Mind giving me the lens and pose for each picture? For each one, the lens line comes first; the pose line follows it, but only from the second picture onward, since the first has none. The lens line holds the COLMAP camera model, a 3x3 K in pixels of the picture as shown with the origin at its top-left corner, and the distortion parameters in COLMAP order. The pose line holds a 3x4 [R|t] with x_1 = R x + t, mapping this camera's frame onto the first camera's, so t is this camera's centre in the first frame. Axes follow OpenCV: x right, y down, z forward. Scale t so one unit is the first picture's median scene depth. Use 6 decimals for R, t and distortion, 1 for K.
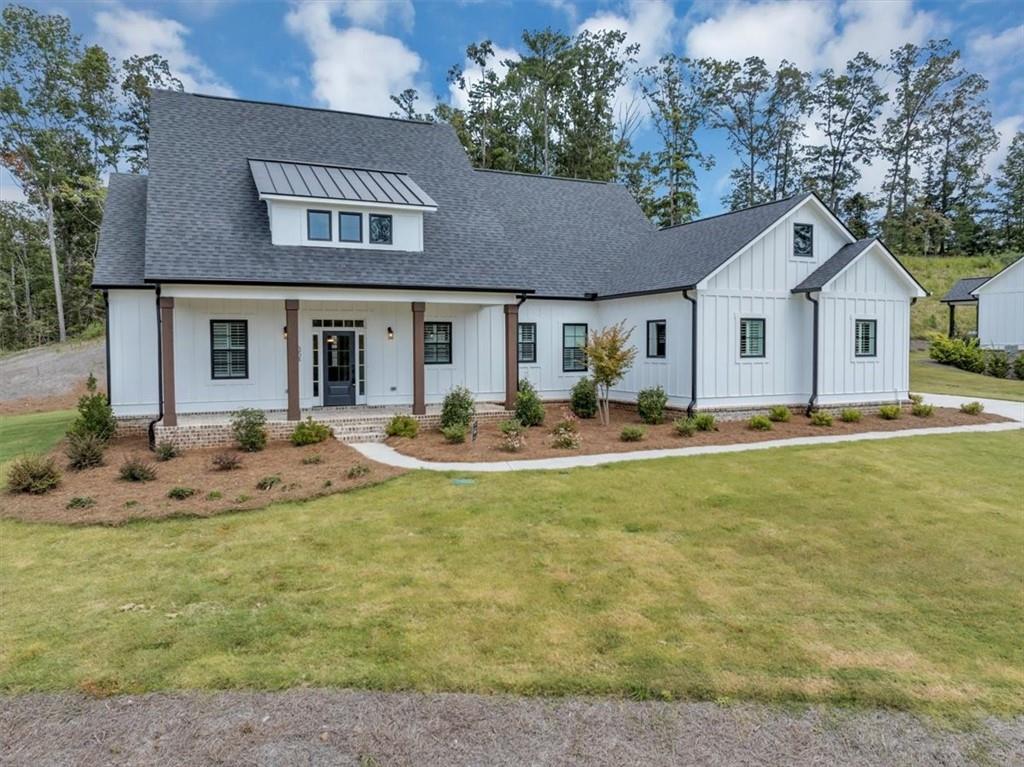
lens RADIAL K [[721.8, 0, 512.0], [0, 721.8, 383.5], [0, 0, 1]] dist [-0.036389, 0.001233]
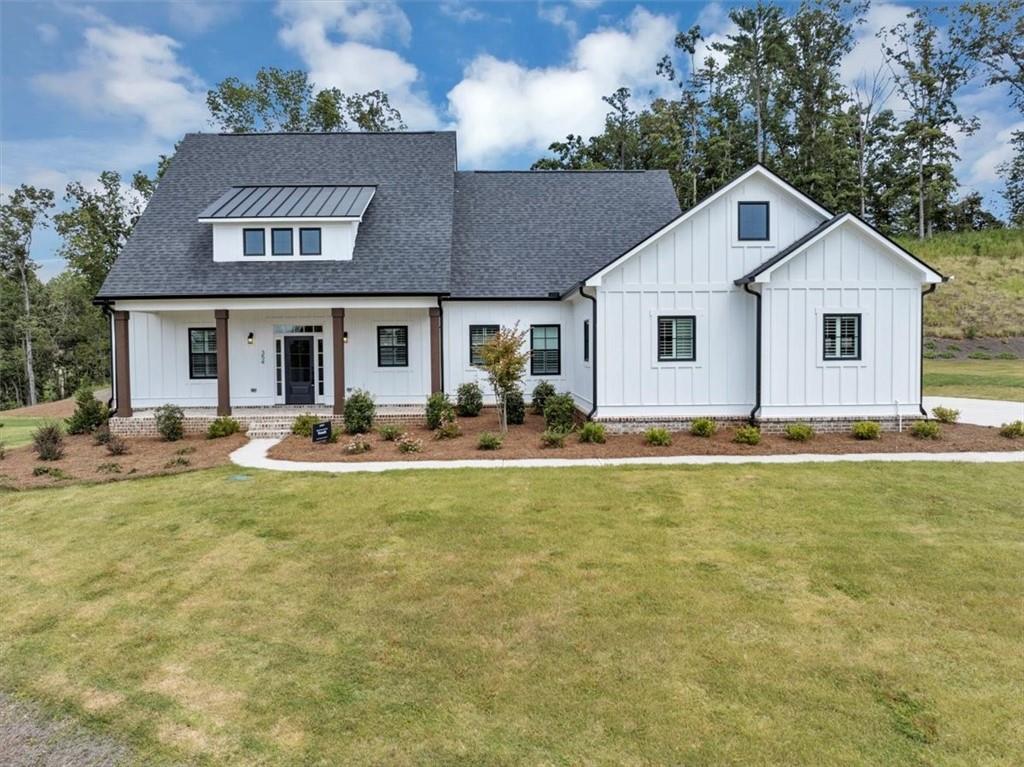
lens RADIAL K [[721.8, 0, 512.0], [0, 721.8, 383.5], [0, 0, 1]] dist [-0.036389, 0.001233]
pose [[0.920158, 0.014196, -0.391289, 0.480820], [-0.014026, 0.999896, 0.003292, -0.008896], [0.391295, 0.002459, 0.920262, 0.119017]]
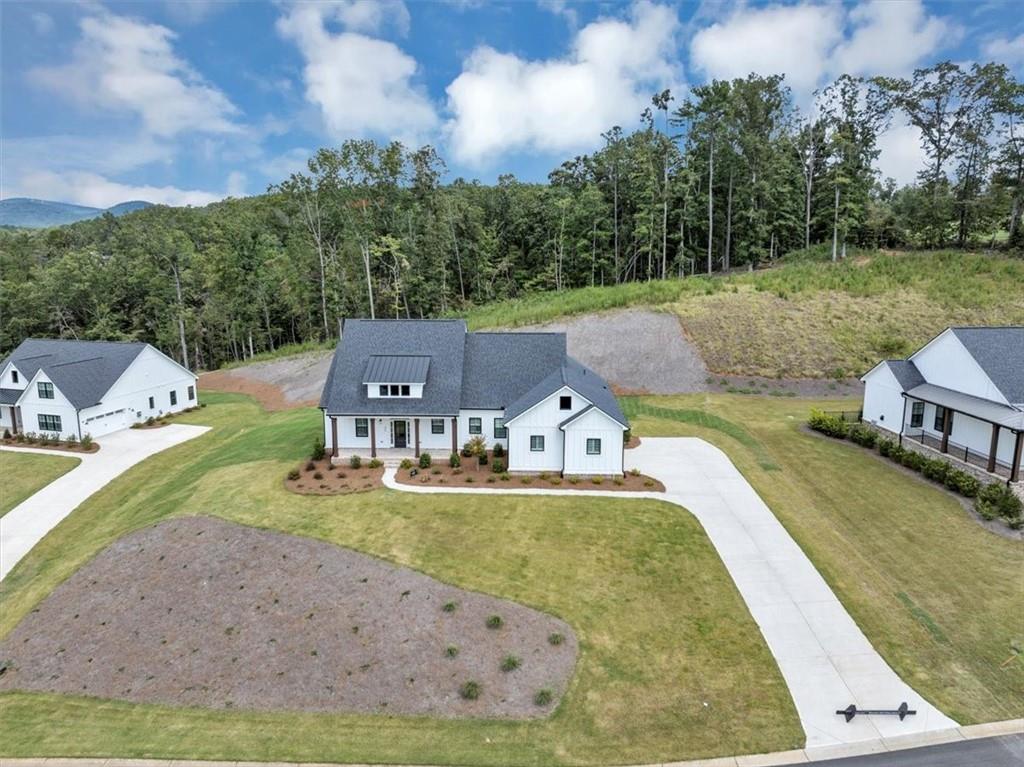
lens RADIAL K [[721.8, 0, 512.0], [0, 721.8, 383.5], [0, 0, 1]] dist [-0.036389, 0.001233]
pose [[0.891246, 0.089613, -0.444578, 1.297765], [-0.026414, 0.988877, 0.146374, -0.605908], [0.452750, -0.118712, 0.883700, -1.153742]]
